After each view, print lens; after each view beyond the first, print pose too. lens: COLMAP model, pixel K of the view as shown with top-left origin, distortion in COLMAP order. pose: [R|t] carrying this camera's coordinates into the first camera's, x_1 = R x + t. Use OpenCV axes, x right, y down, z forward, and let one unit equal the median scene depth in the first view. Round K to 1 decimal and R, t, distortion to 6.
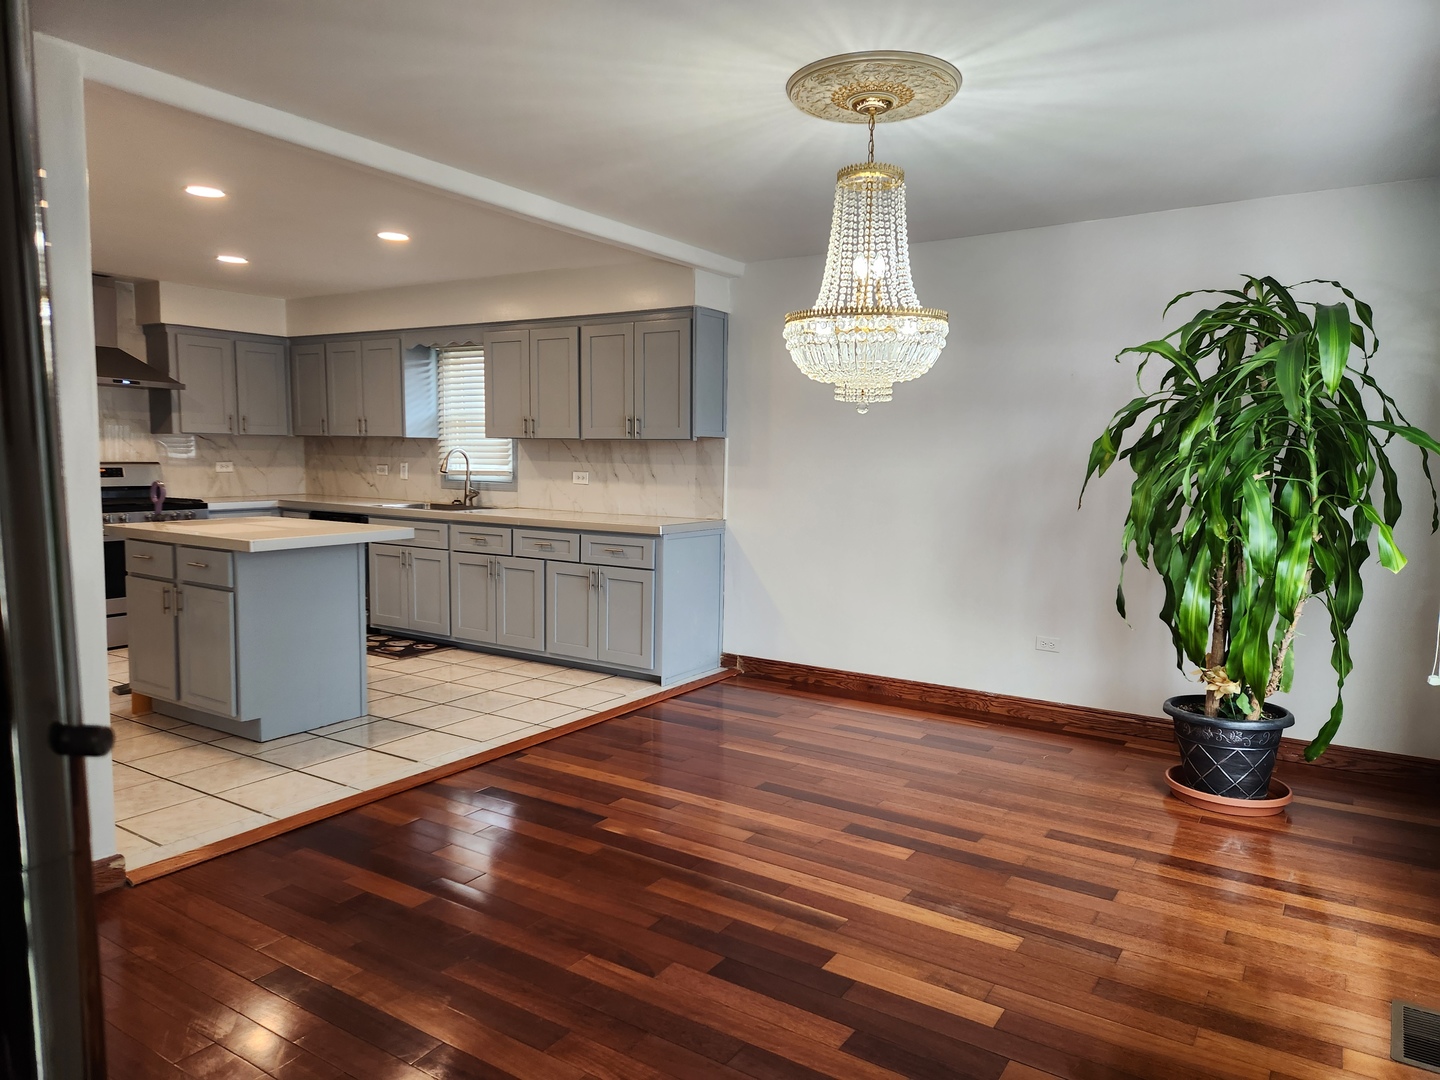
lens RADIAL K [[949.3, 0, 733.6], [0, 949.3, 531.0], [0, 0, 1]] dist [0.051603, -0.038817]
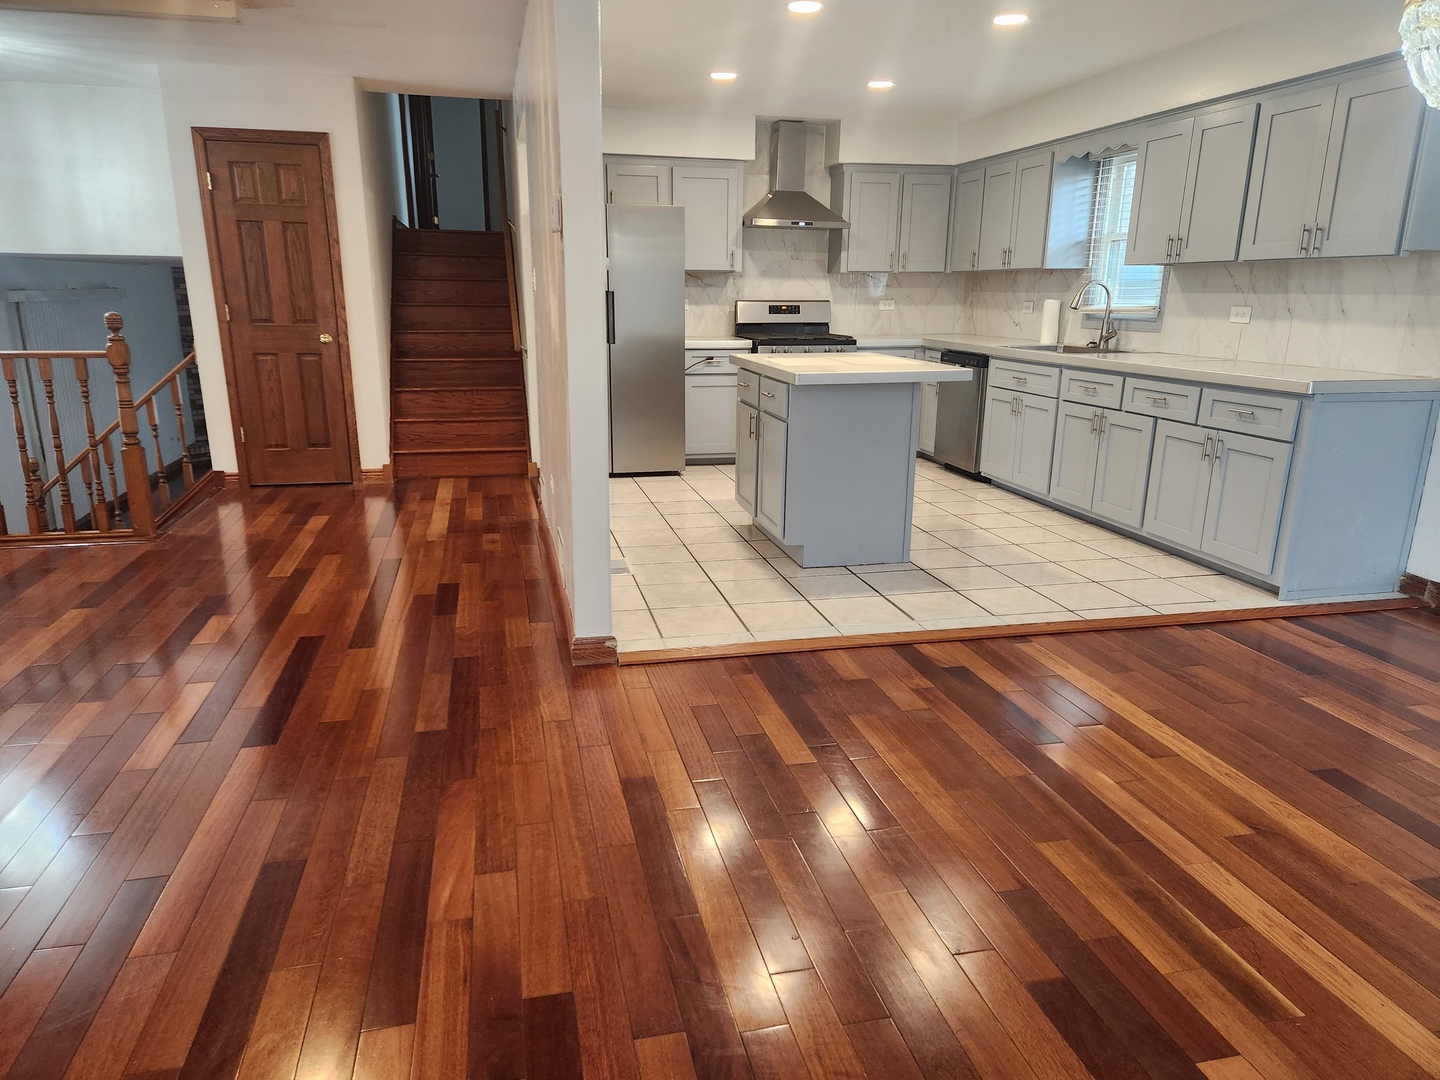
lens RADIAL K [[949.3, 0, 715.2], [0, 949.3, 542.5], [0, 0, 1]] dist [0.051603, -0.038817]
pose [[0.707070, 0.170606, -0.686254, 0.102708], [-0.054122, 0.980670, 0.188035, 0.001420], [0.705069, -0.095813, 0.702636, 0.140065]]
